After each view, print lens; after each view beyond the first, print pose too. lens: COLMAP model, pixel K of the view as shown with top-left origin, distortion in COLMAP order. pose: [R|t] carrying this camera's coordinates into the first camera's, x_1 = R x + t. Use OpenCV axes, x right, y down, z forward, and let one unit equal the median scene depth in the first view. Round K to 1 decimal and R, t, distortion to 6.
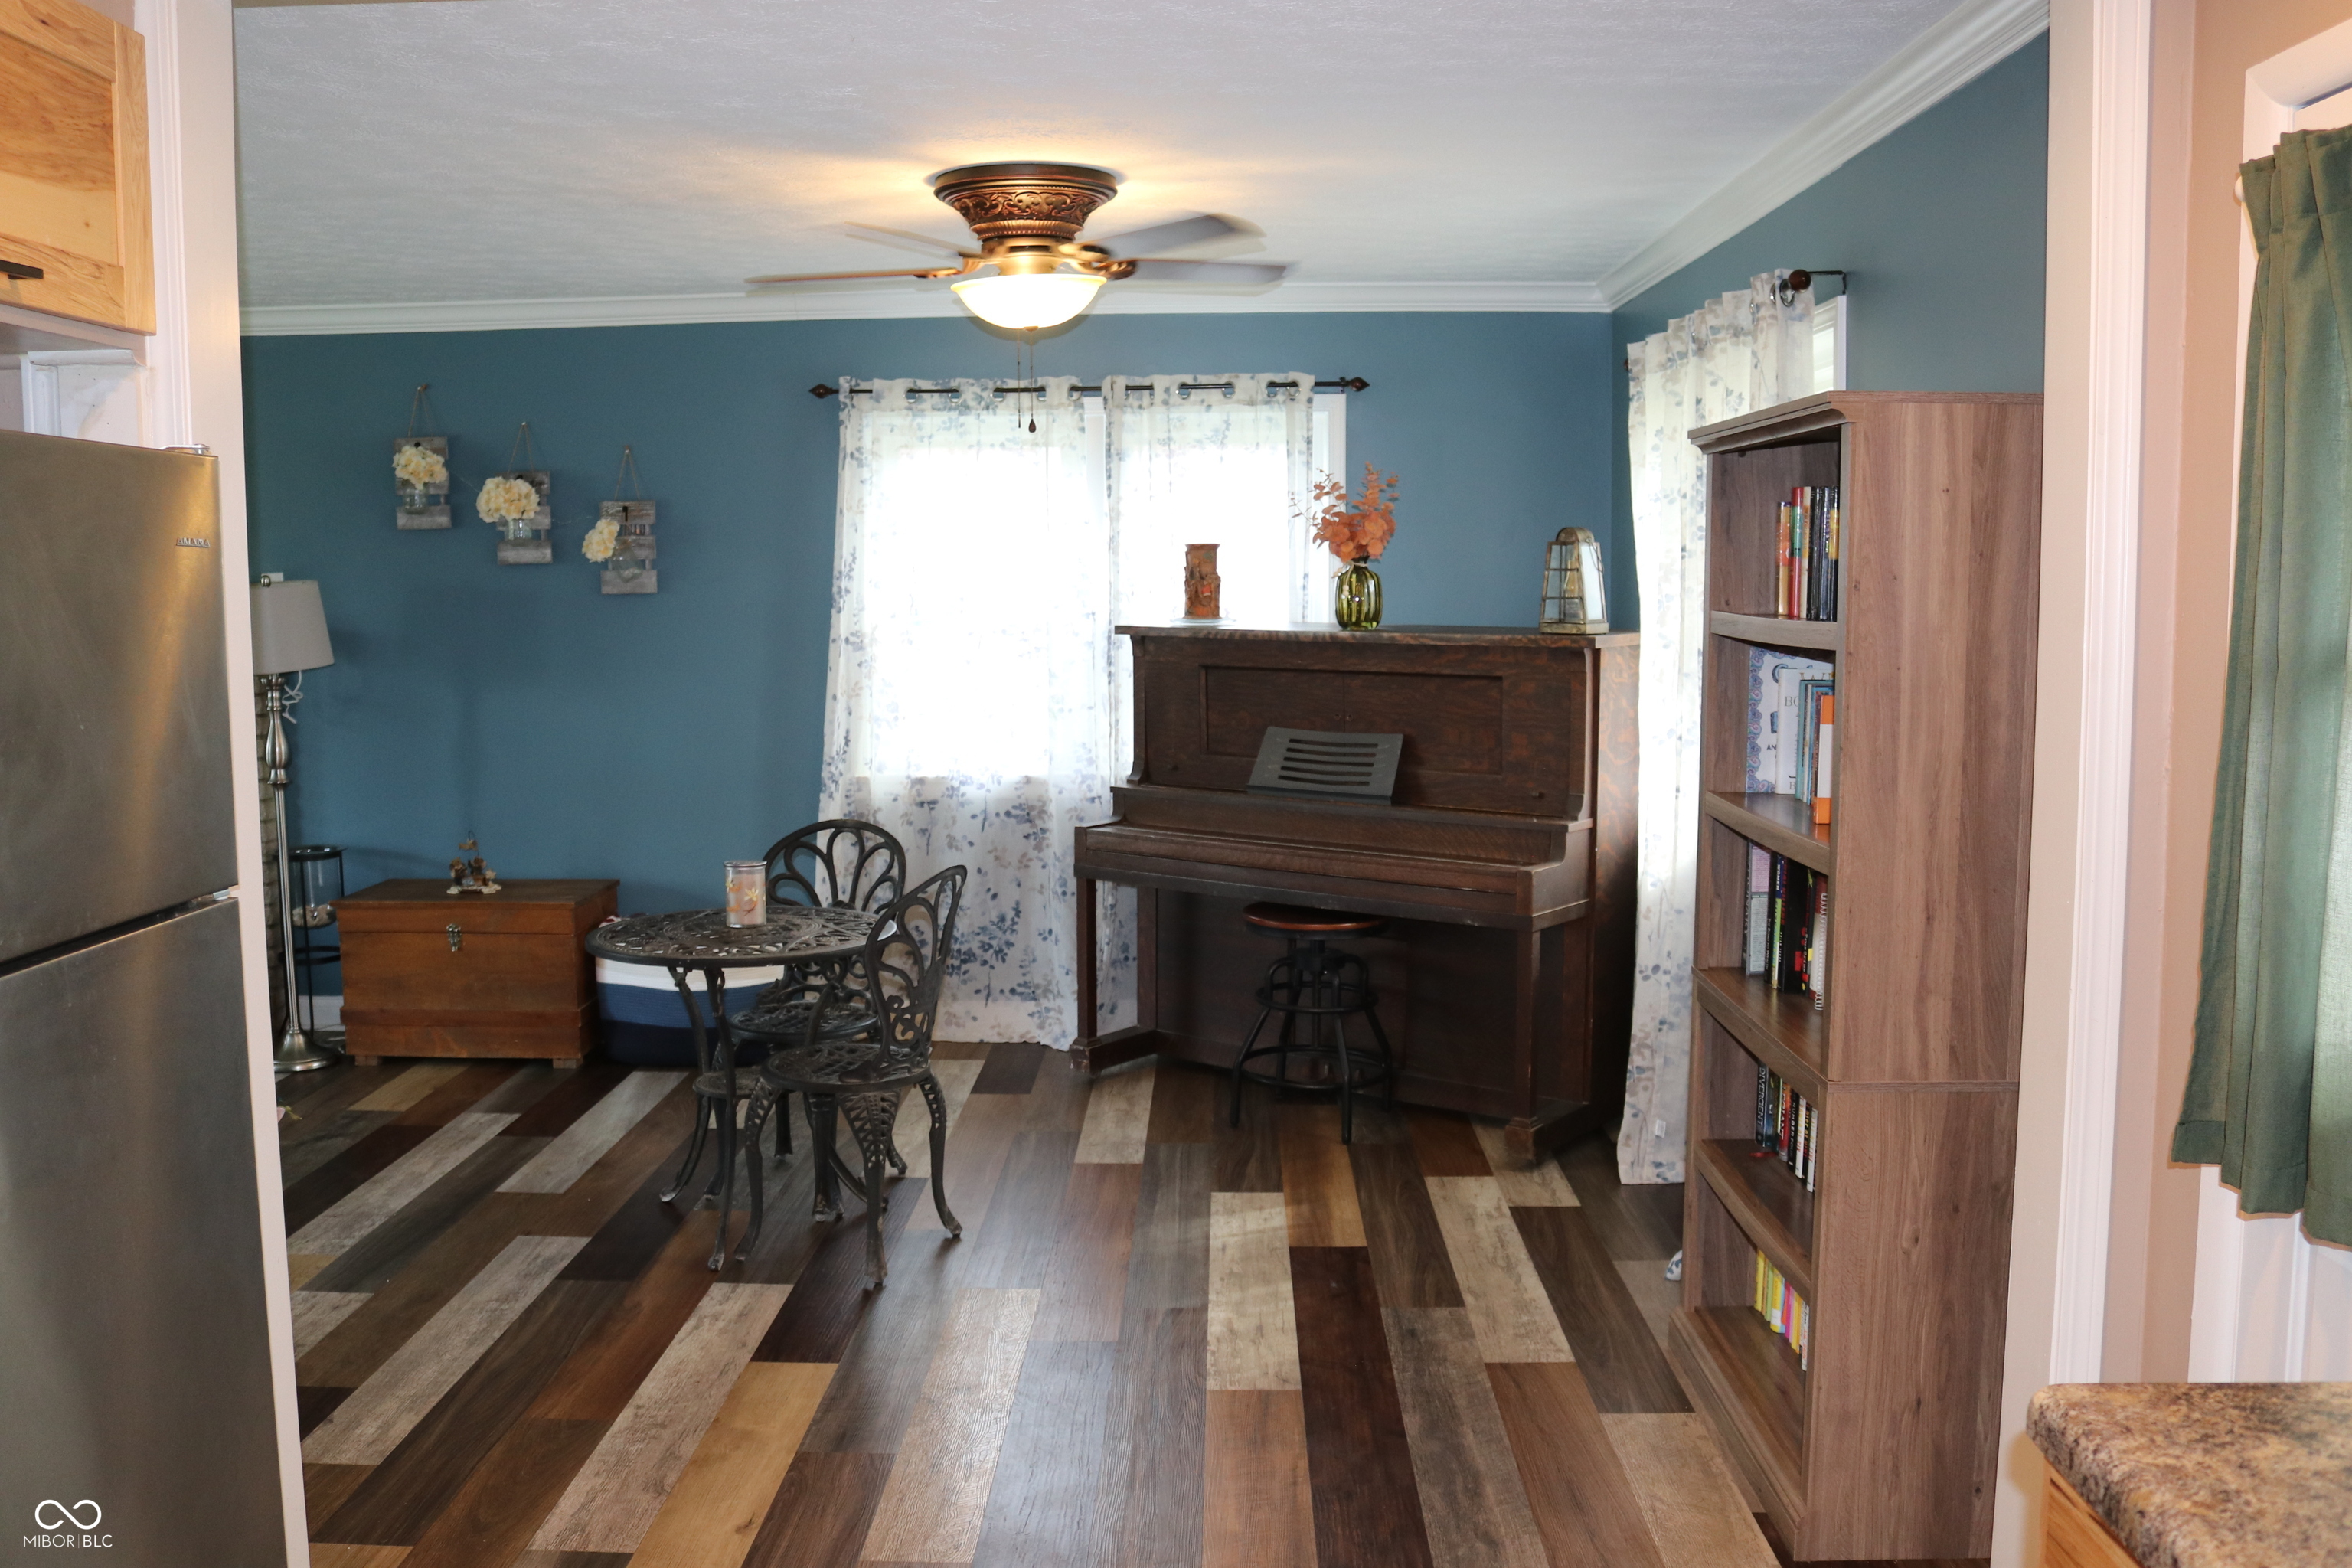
lens RADIAL K [[2088.0, 0, 1189.5], [0, 2088.0, 776.2], [0, 0, 1]] dist [-0.113483, 0.002924]
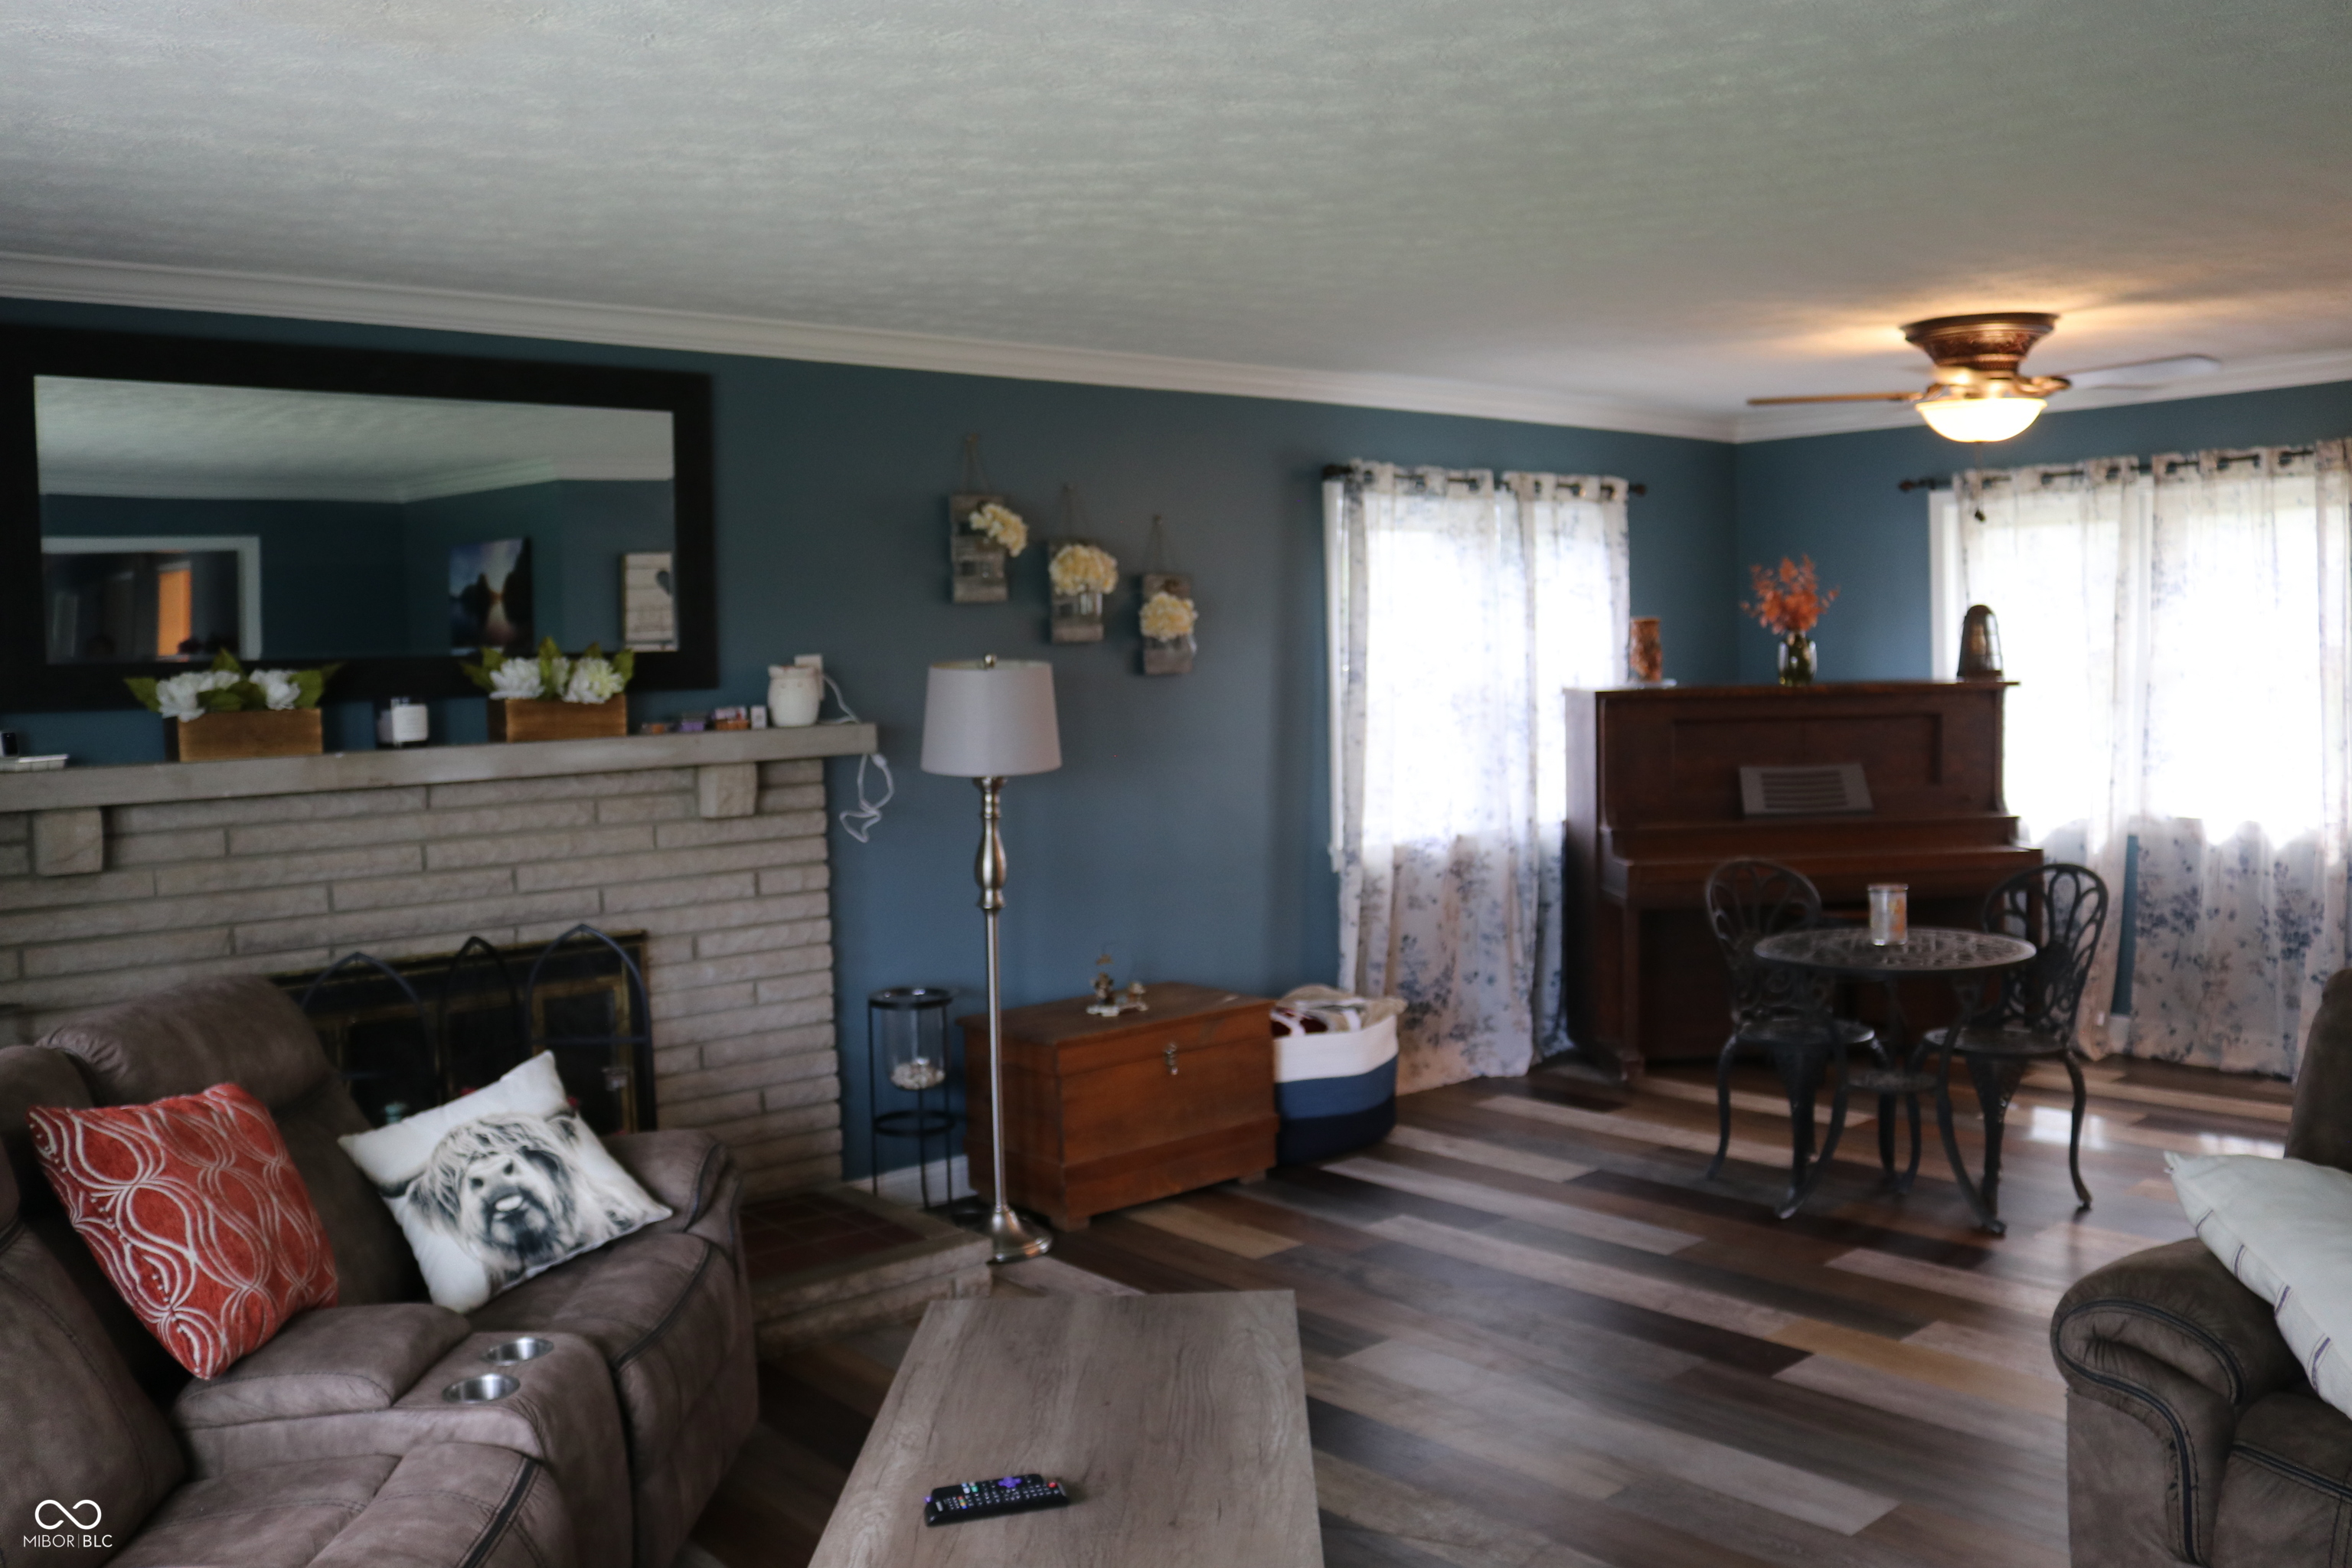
lens RADIAL K [[1925.1, 0, 1165.1], [0, 1925.1, 771.6], [0, 0, 1]] dist [-0.159634, 0.130880]
pose [[0.735195, -0.055261, 0.675600, -0.887780], [0.092313, 0.995548, -0.019024, -0.028450], [-0.671541, 0.076353, 0.737023, 0.373305]]
